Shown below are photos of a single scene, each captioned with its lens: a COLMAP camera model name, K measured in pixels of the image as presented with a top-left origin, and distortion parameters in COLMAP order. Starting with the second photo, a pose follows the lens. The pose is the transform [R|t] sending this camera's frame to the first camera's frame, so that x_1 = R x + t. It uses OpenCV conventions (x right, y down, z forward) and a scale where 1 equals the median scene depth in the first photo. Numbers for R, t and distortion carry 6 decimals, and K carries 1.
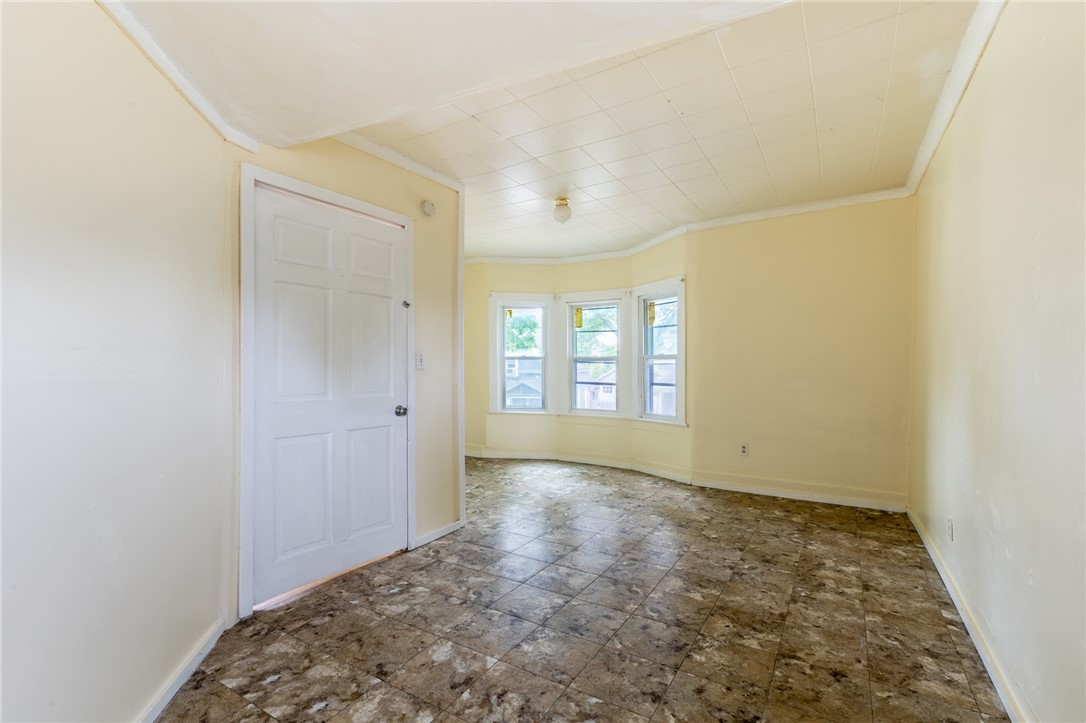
lens RADIAL K [[488.7, 0, 541.9], [0, 488.7, 363.7], [0, 0, 1]] dist [0.007758, -0.000789]
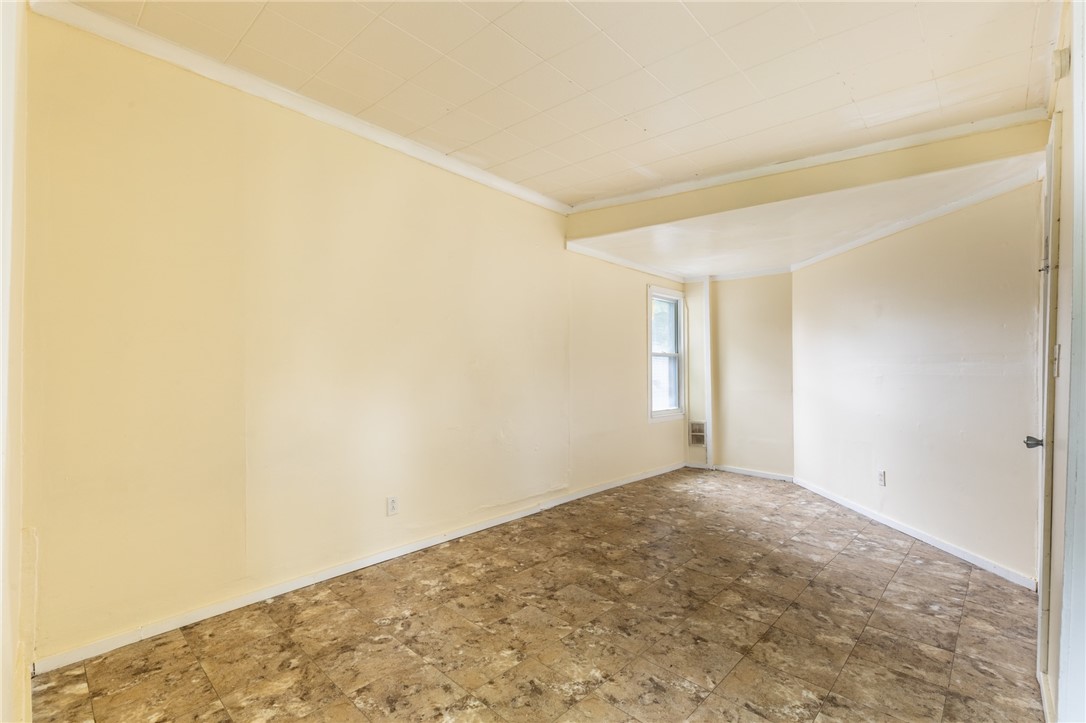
lens RADIAL K [[488.7, 0, 544.6], [0, 488.7, 364.5], [0, 0, 1]] dist [0.007758, -0.000789]
pose [[-0.979393, -0.004656, 0.201908, 0.247824], [-0.005910, 0.999967, -0.005610, 0.004459], [-0.201875, -0.006688, -0.979388, 2.090345]]
